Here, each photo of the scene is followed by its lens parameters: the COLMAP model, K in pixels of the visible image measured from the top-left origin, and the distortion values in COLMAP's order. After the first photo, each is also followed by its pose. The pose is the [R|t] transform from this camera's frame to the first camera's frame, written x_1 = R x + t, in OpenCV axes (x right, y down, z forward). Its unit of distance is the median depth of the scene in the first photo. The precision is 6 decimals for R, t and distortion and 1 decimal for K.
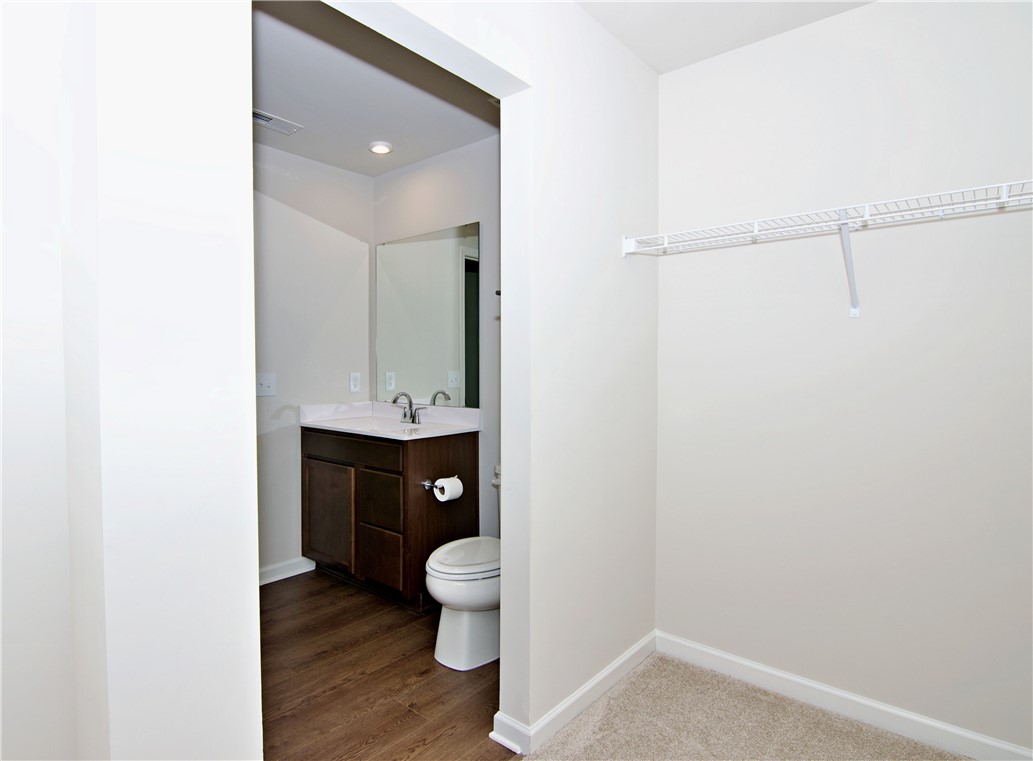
lens RADIAL K [[573.3, 0, 516.5], [0, 573.3, 380.5], [0, 0, 1]] dist [0.000197, 0.000009]
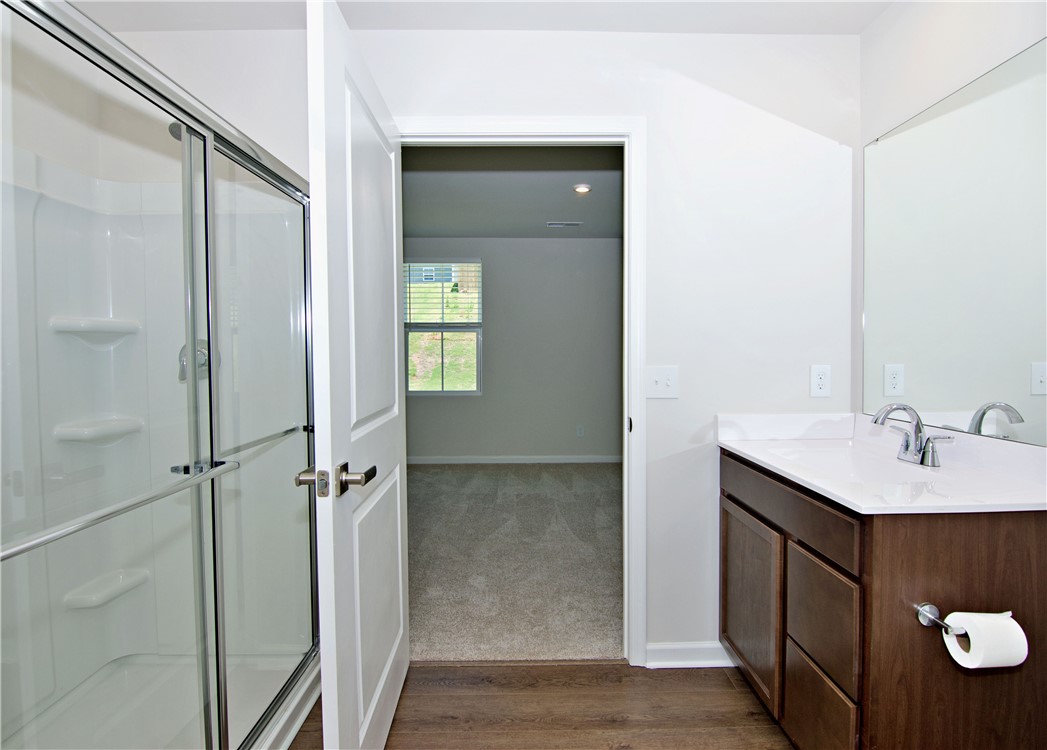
lens RADIAL K [[578.8, 0, 523.5], [0, 578.8, 375.0], [0, 0, 1]] dist [0.000995, -0.000244]
pose [[0.636069, 0.024631, -0.771239, -0.007383], [-0.013205, 0.999691, 0.021036, -0.012841], [0.771520, -0.003196, 0.636198, 0.402265]]
